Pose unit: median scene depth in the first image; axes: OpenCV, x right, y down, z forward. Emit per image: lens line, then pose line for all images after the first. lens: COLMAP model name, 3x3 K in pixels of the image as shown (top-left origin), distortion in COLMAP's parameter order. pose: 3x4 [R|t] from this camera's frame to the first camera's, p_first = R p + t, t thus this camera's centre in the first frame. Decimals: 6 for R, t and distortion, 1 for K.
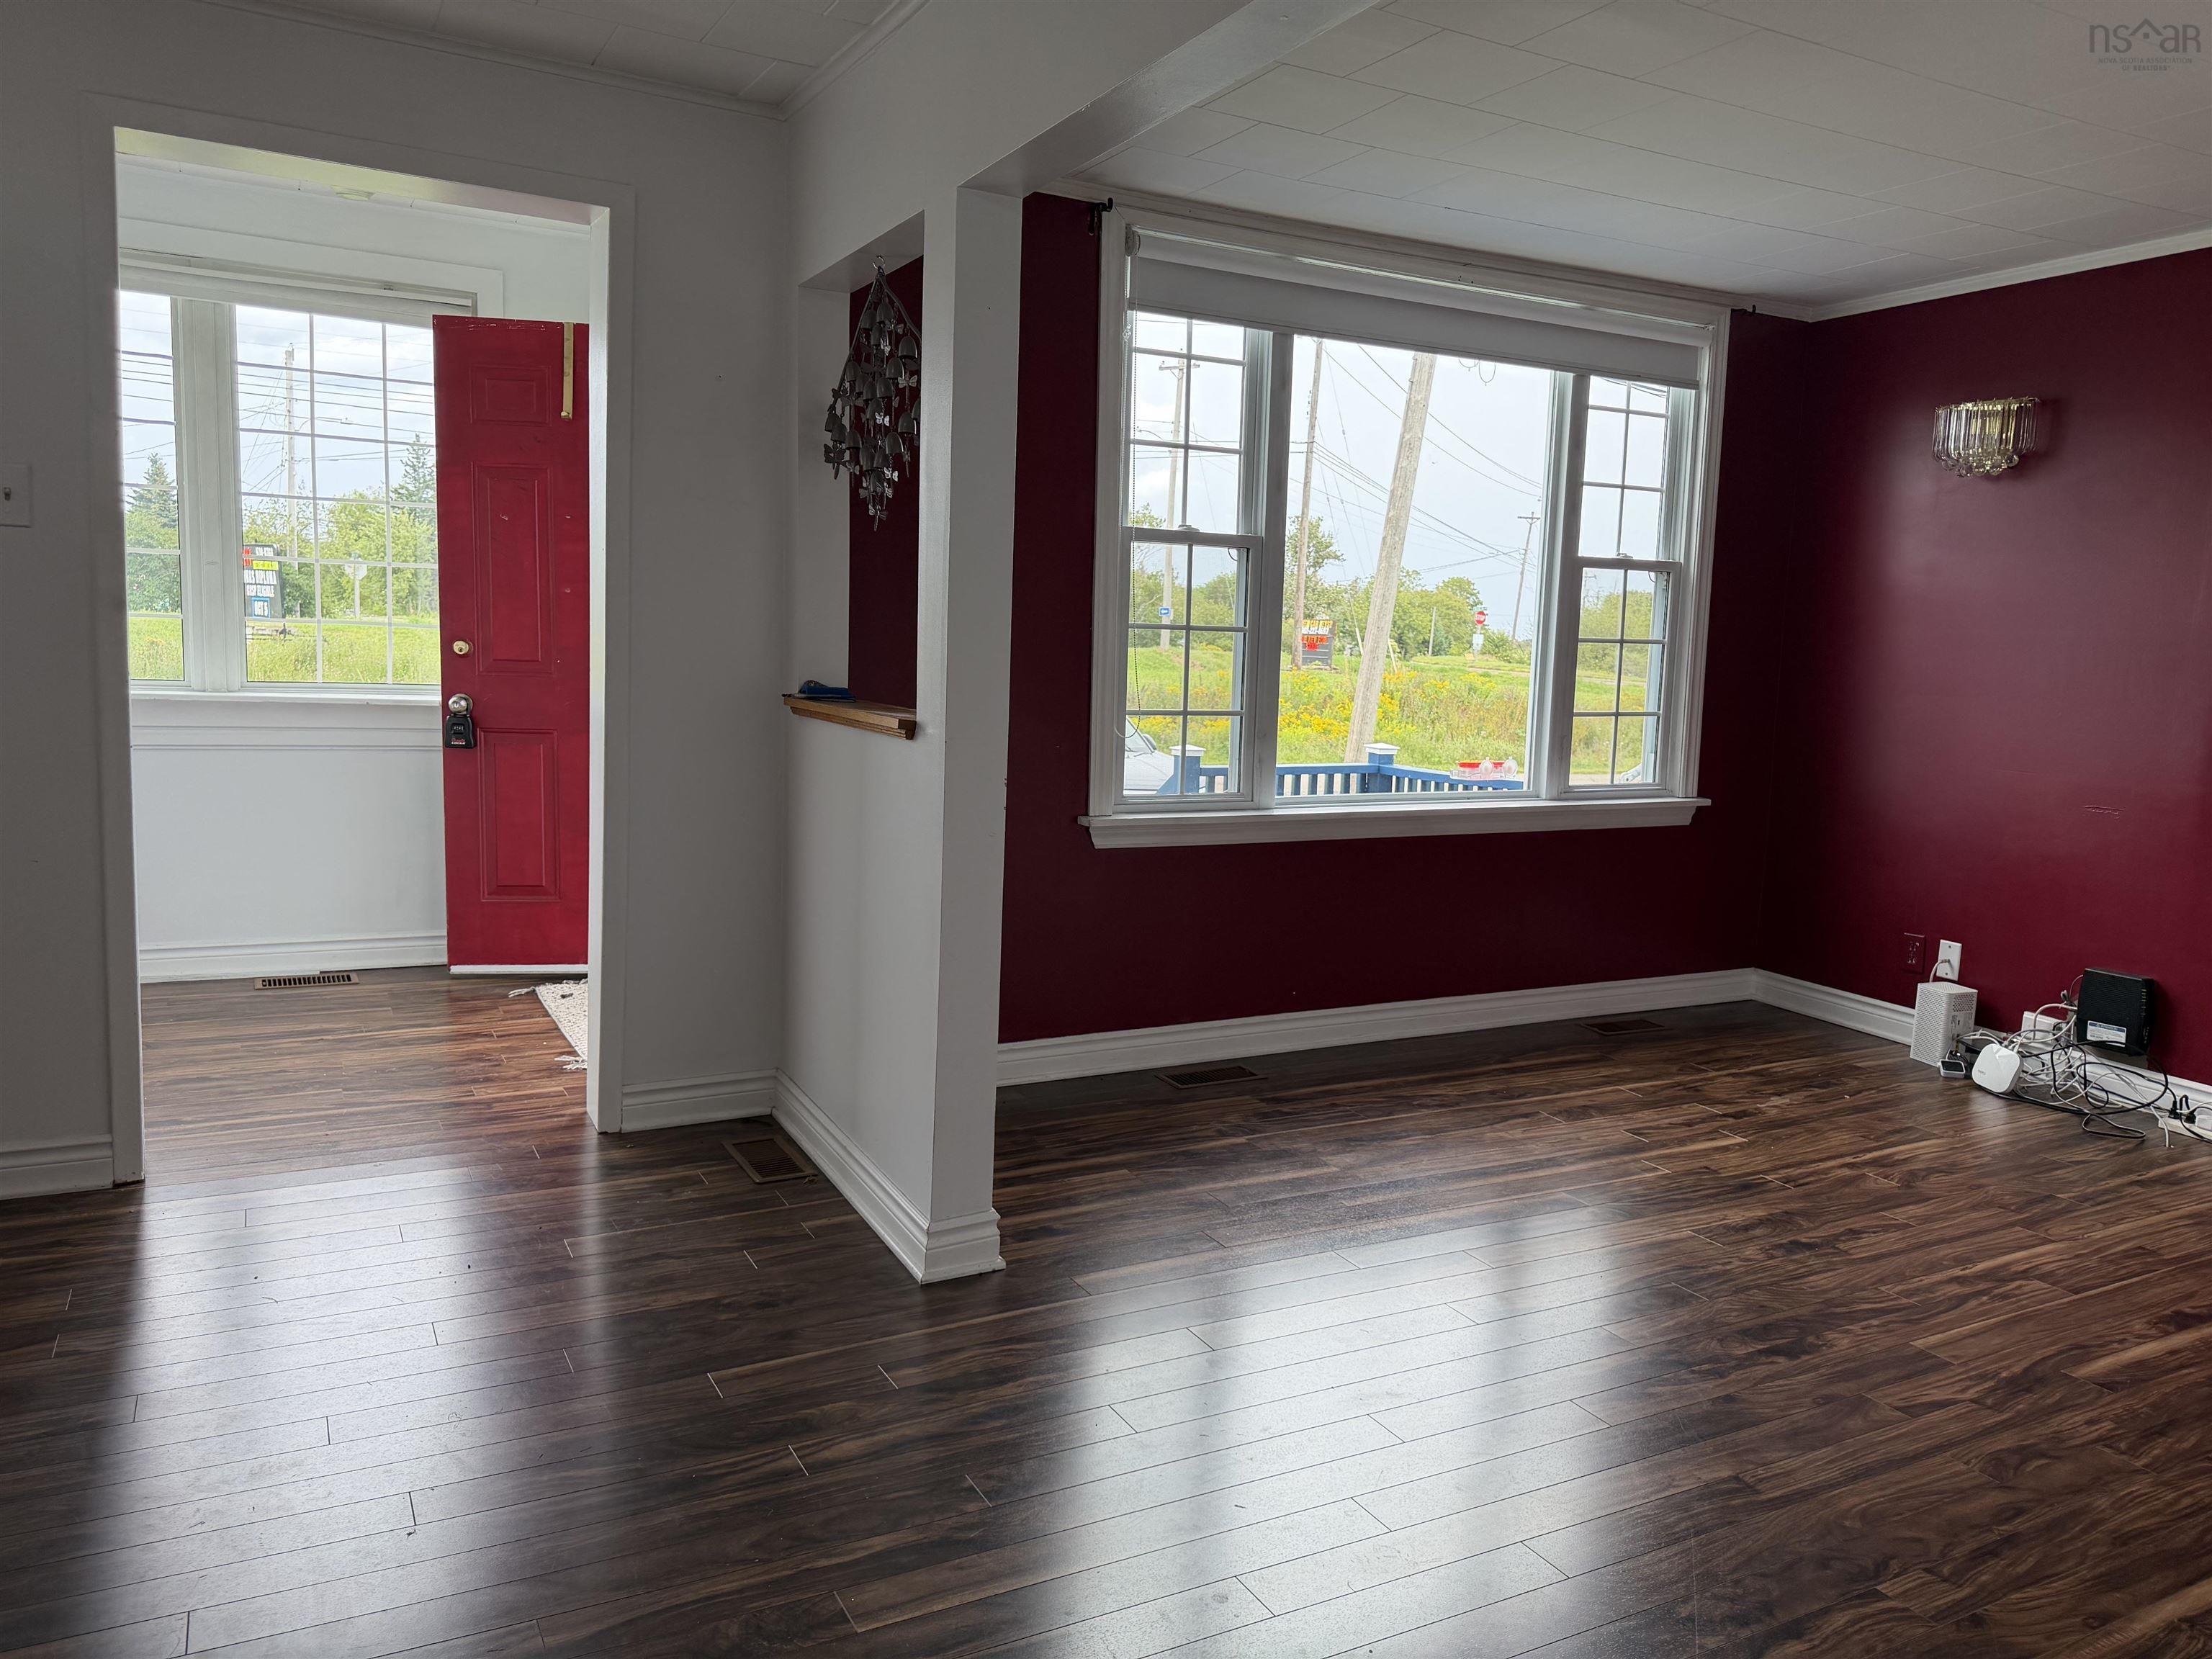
lens RADIAL K [[1545.0, 0, 1123.8], [0, 1545.0, 850.6], [0, 0, 1]] dist [0.044788, -0.061786]
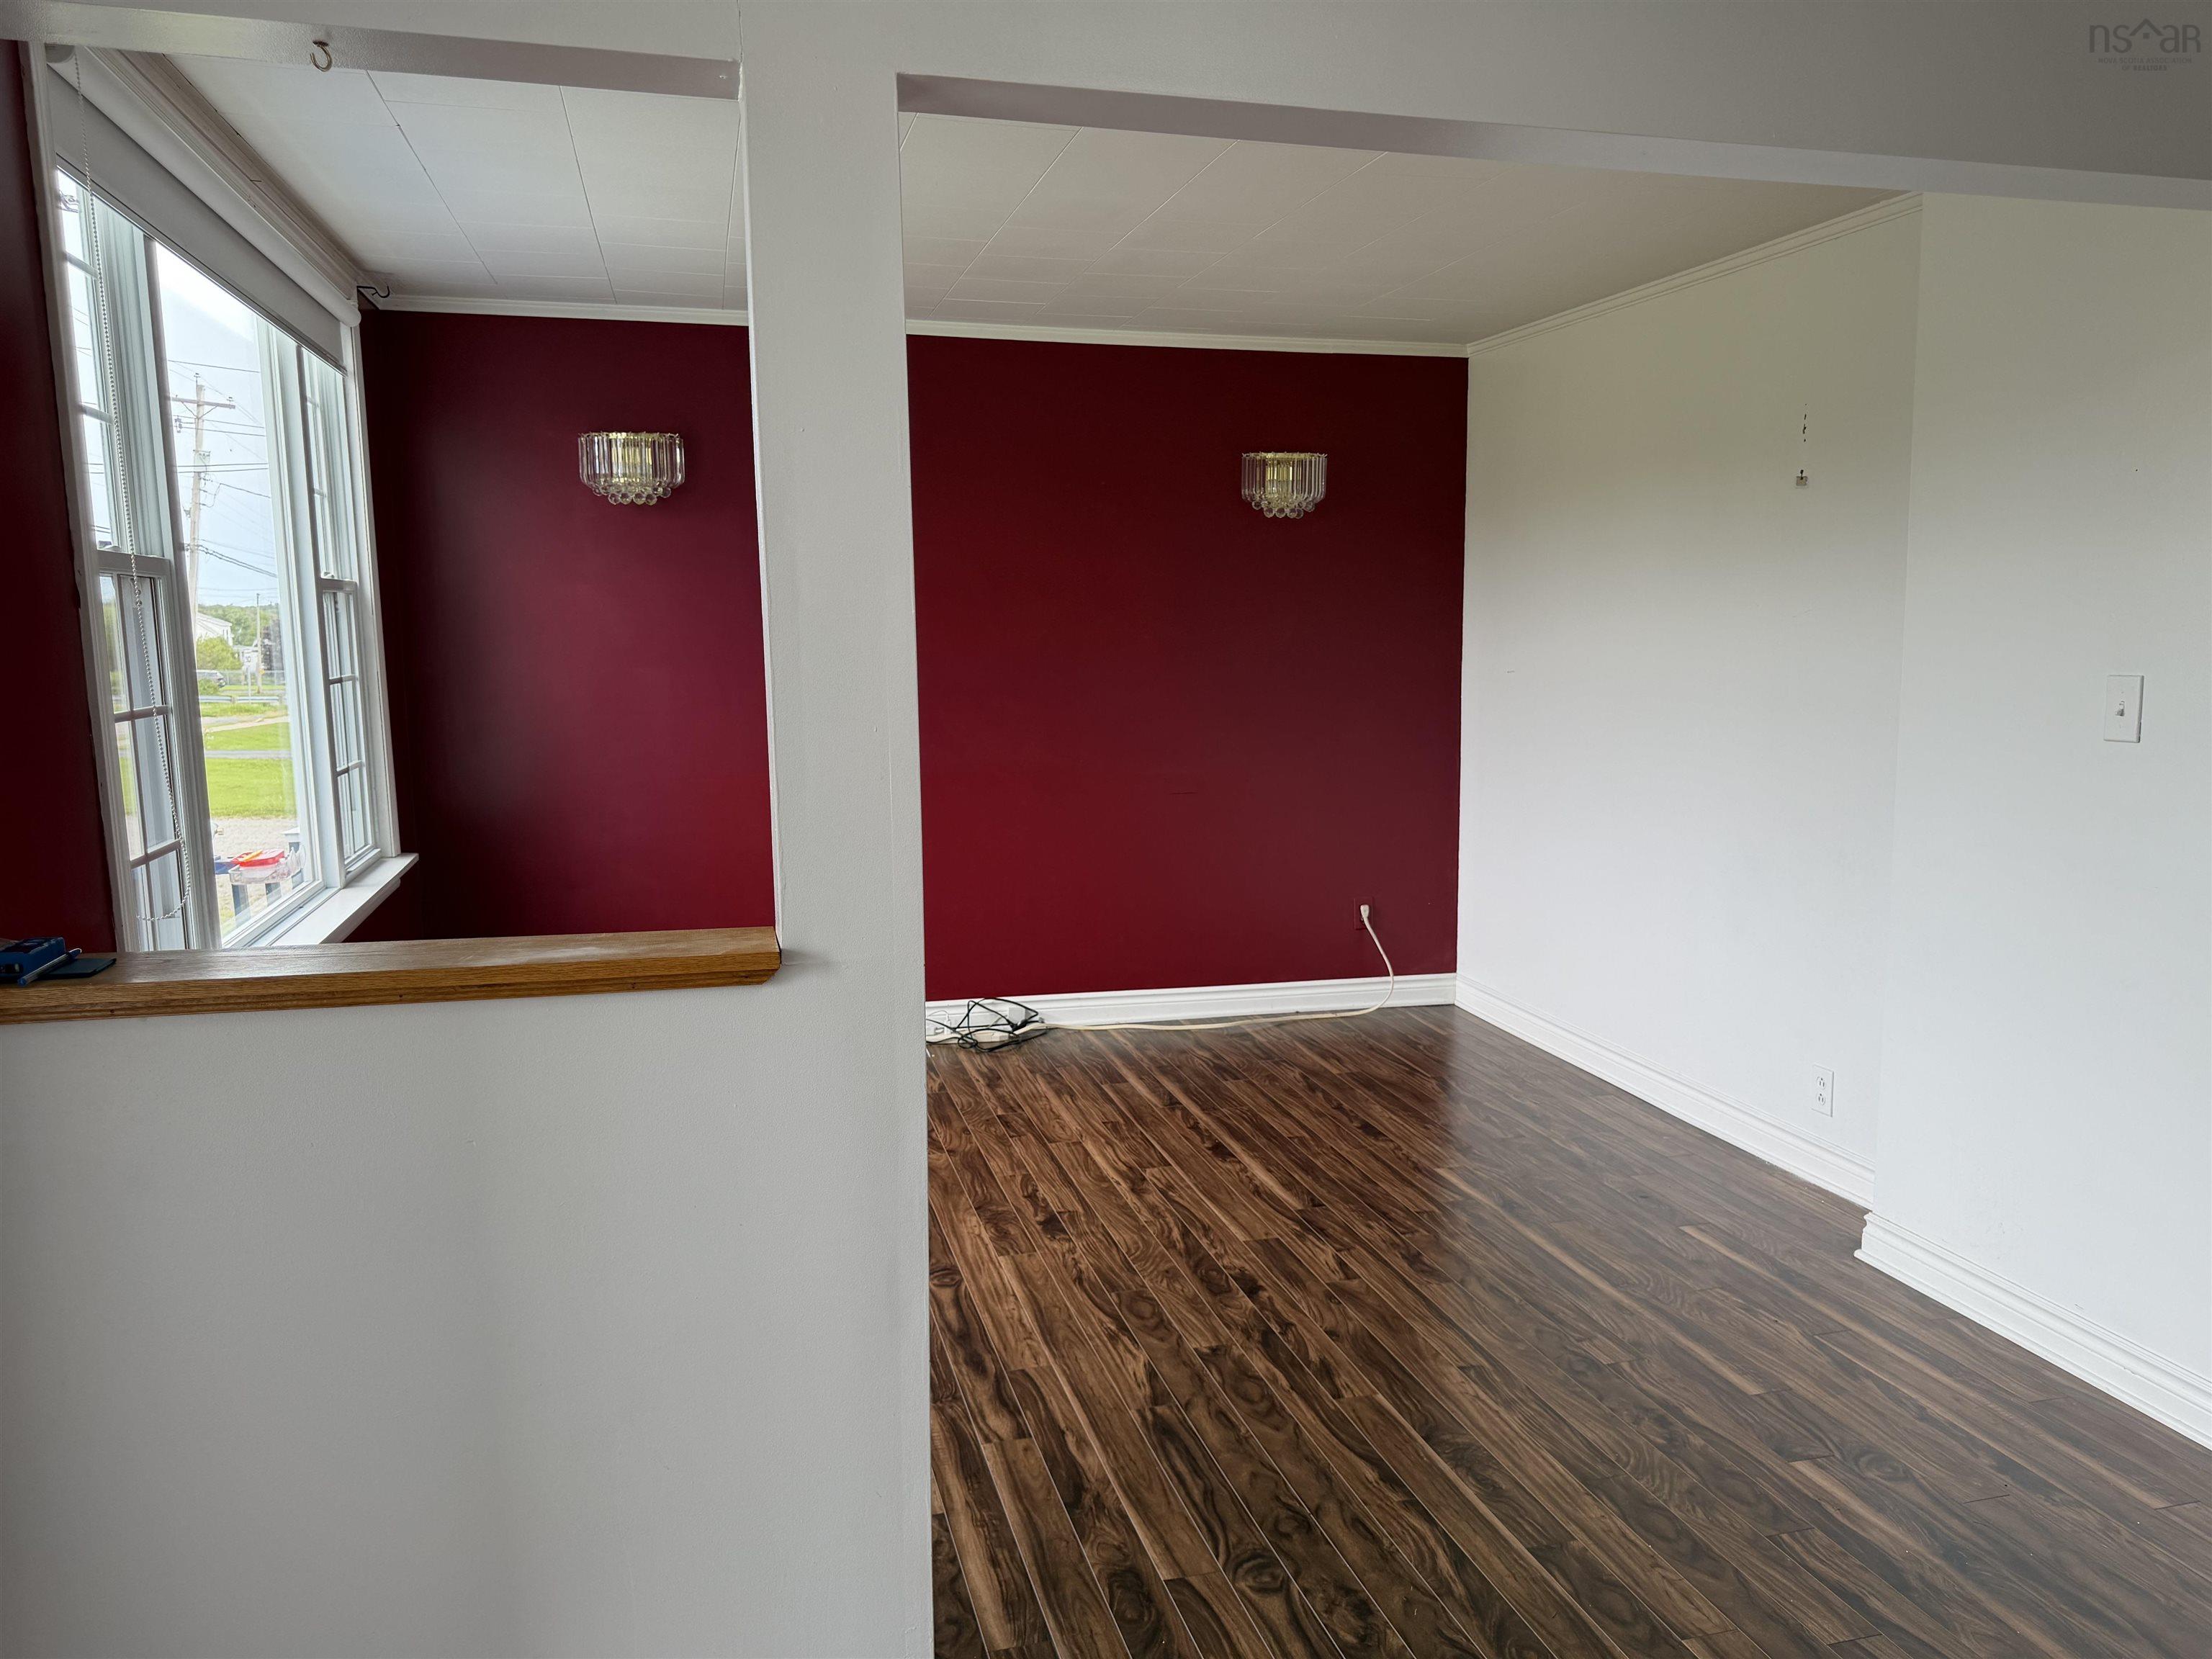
lens RADIAL K [[1545.0, 0, 1092.5], [0, 1545.0, 848.8], [0, 0, 1]] dist [0.044788, -0.061786]
pose [[0.250956, -0.174846, 0.952077, -0.621611], [0.147294, 0.978996, 0.140965, -0.177180], [-0.956726, 0.104860, 0.271439, 0.693740]]
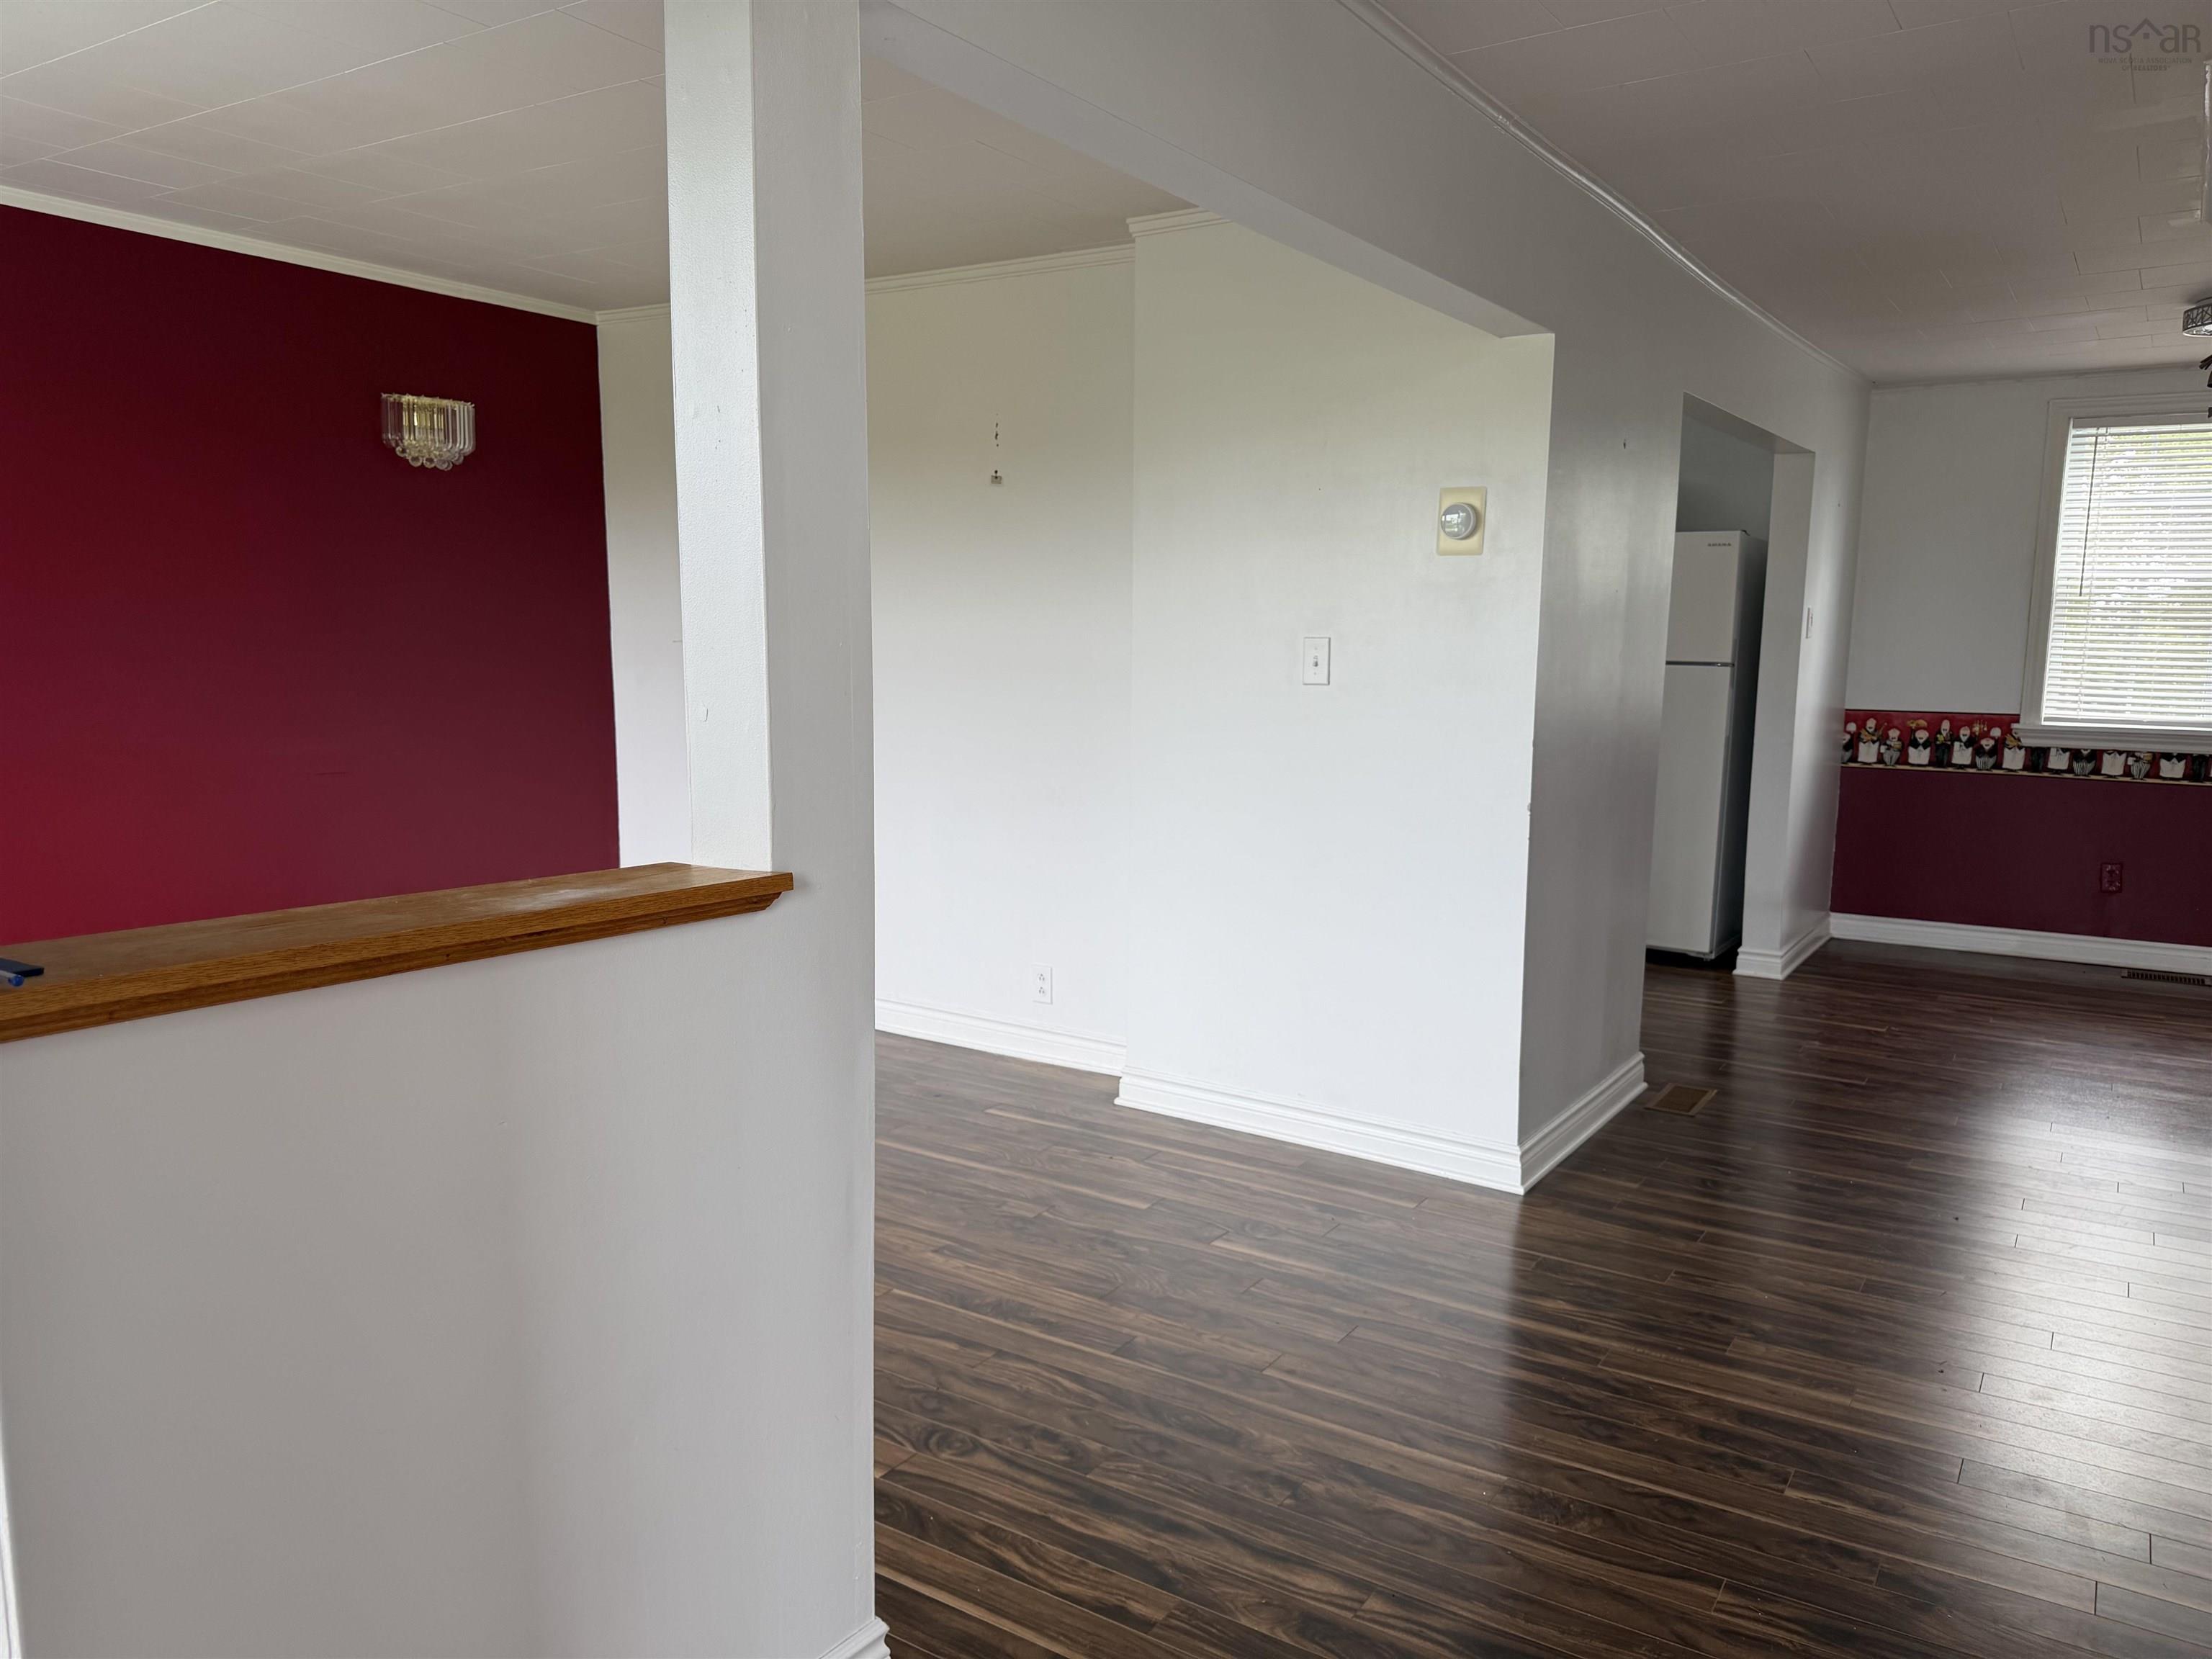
lens RADIAL K [[1545.0, 0, 1121.5], [0, 1545.0, 834.0], [0, 0, 1]] dist [0.044788, -0.061786]
pose [[-0.462343, -0.163907, 0.871421, -0.646882], [0.083523, 0.970347, 0.226828, -0.203842], [-0.882759, 0.177656, -0.434943, 1.073027]]
